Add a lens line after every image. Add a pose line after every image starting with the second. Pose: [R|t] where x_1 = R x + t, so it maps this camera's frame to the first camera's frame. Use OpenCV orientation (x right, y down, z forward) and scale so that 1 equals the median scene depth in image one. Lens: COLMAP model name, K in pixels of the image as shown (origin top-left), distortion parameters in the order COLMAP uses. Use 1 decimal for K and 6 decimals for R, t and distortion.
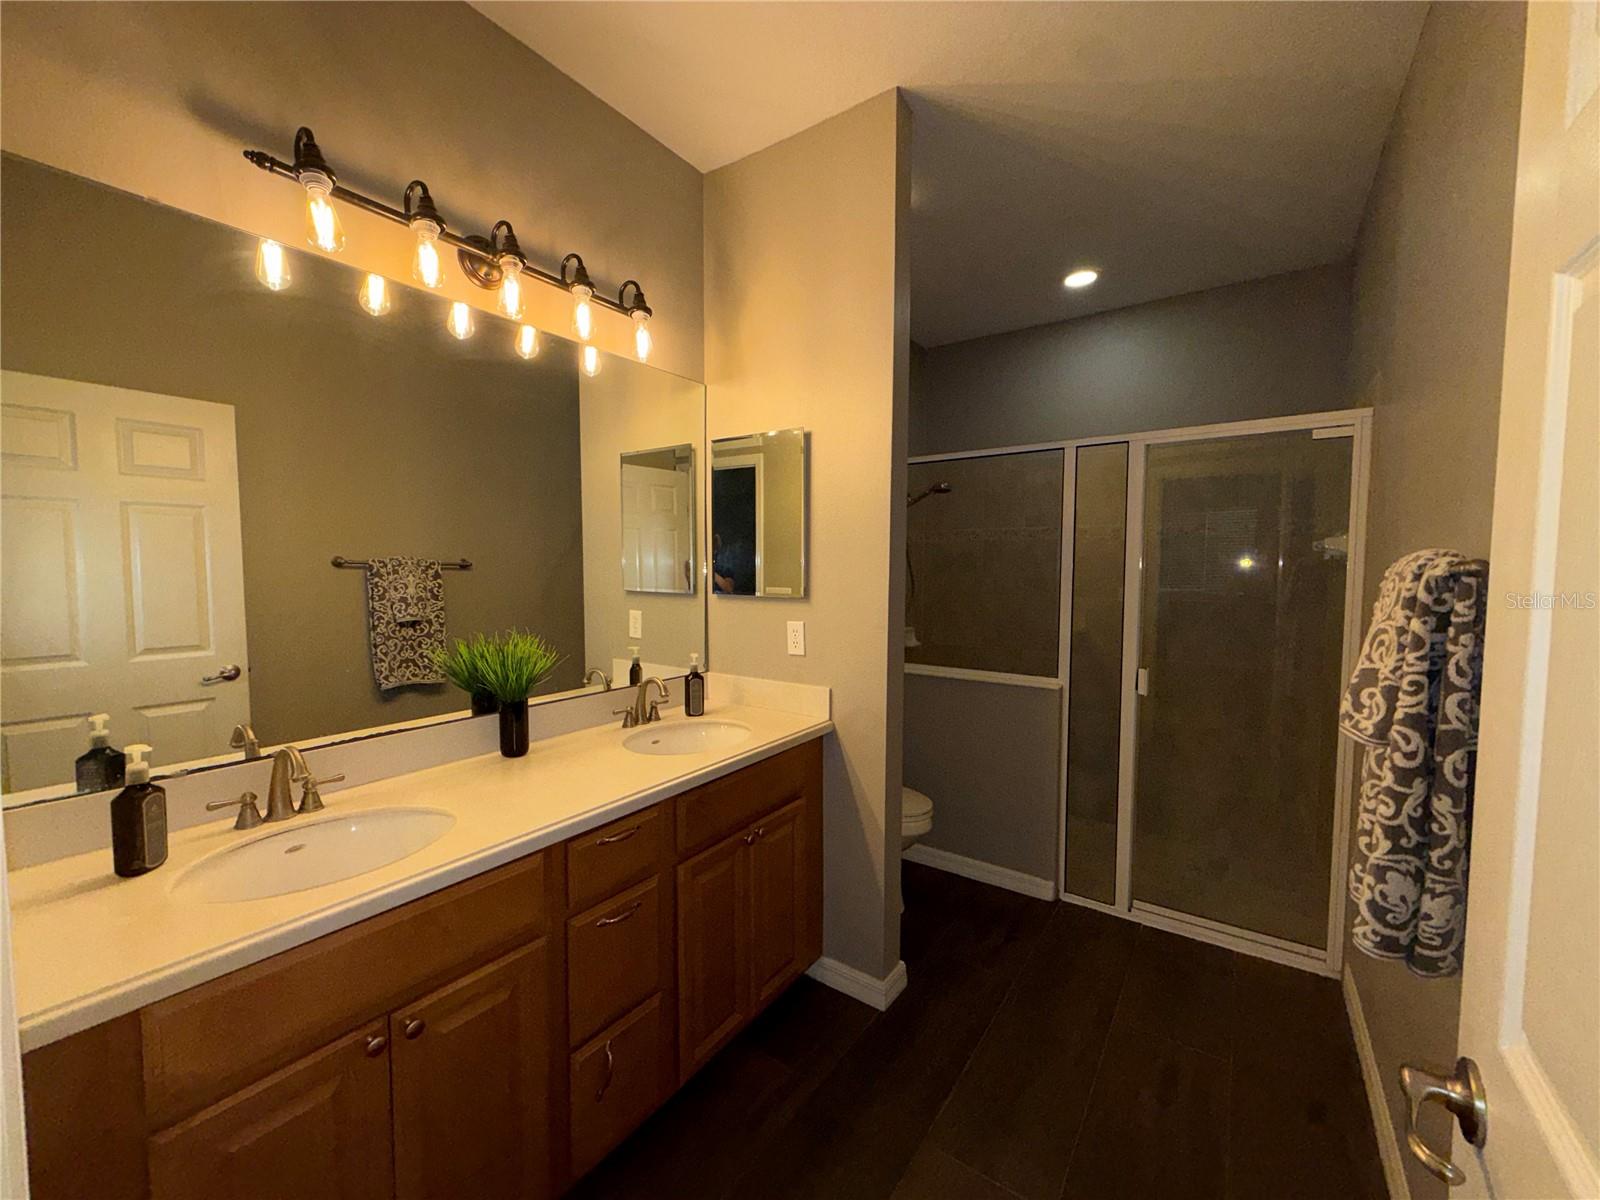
lens RADIAL K [[631.3, 0, 800.9], [0, 631.3, 606.4], [0, 0, 1]] dist [-0.000916, 0.000463]
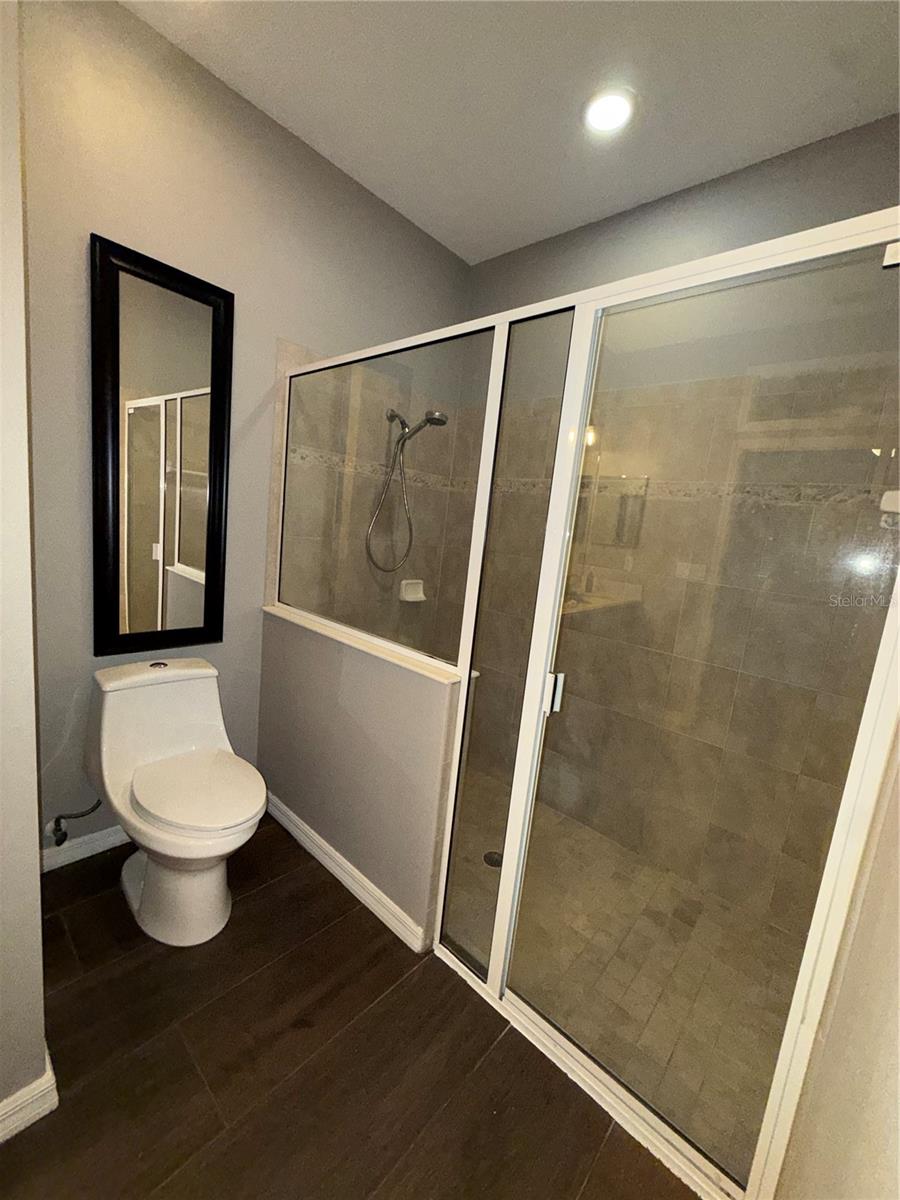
lens RADIAL K [[473.5, 0, 448.0], [0, 473.5, 602.5], [0, 0, 1]] dist [-0.000916, 0.000463]
pose [[0.987472, 0.109248, -0.113858, 0.453195], [-0.098460, 0.990458, 0.096432, -0.009167], [0.123307, -0.084013, 0.988806, 0.477912]]
